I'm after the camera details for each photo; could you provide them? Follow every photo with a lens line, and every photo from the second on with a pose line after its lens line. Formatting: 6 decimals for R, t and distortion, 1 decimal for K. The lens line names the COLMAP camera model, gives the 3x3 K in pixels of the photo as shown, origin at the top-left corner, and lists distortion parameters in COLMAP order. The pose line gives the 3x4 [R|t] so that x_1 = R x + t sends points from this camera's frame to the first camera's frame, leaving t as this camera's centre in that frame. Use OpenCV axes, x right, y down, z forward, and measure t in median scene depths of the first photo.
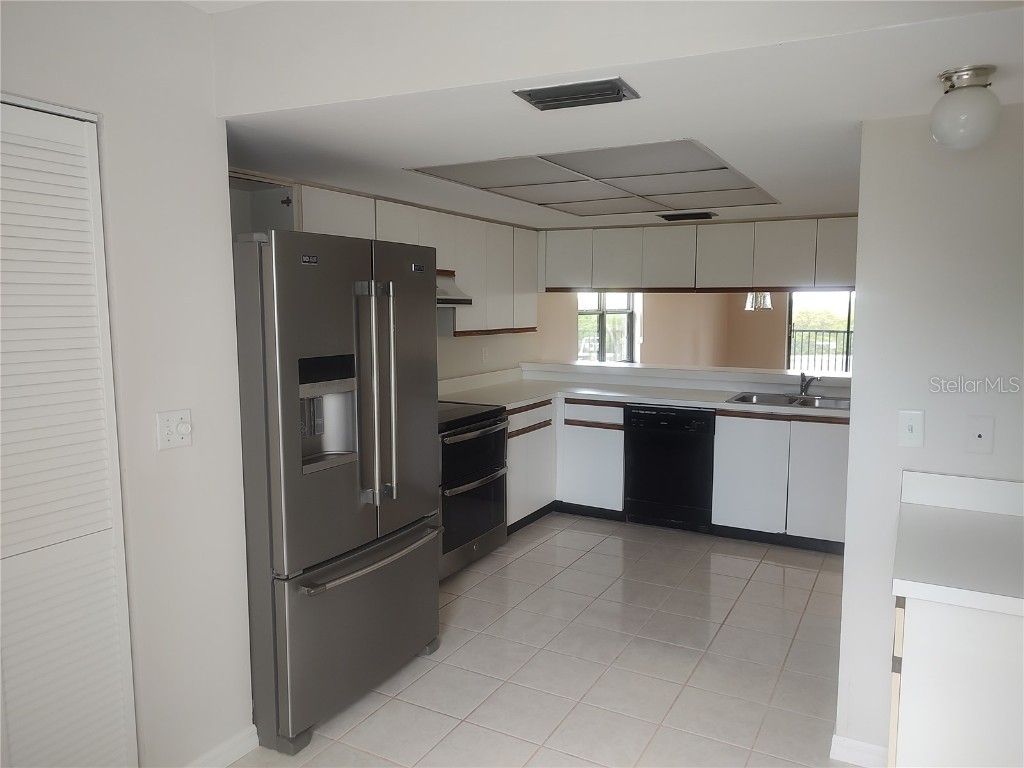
lens RADIAL K [[750.3, 0, 470.5], [0, 750.3, 382.6], [0, 0, 1]] dist [0.032005, -0.034686]
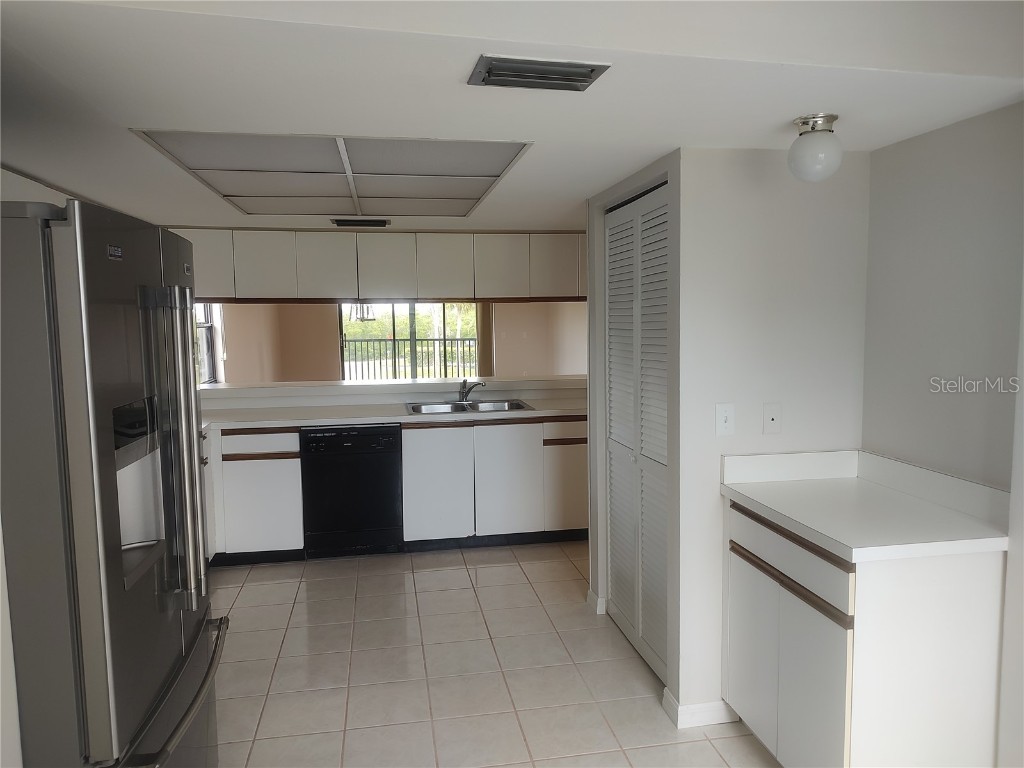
lens RADIAL K [[763.7, 0, 512.0], [0, 763.7, 384.0], [0, 0, 1]] dist [0.029400, -0.037798]
pose [[0.754841, -0.072352, 0.651905, -0.202447], [0.082334, 0.996488, 0.015261, -0.017940], [-0.650720, 0.042154, 0.758147, 0.153285]]
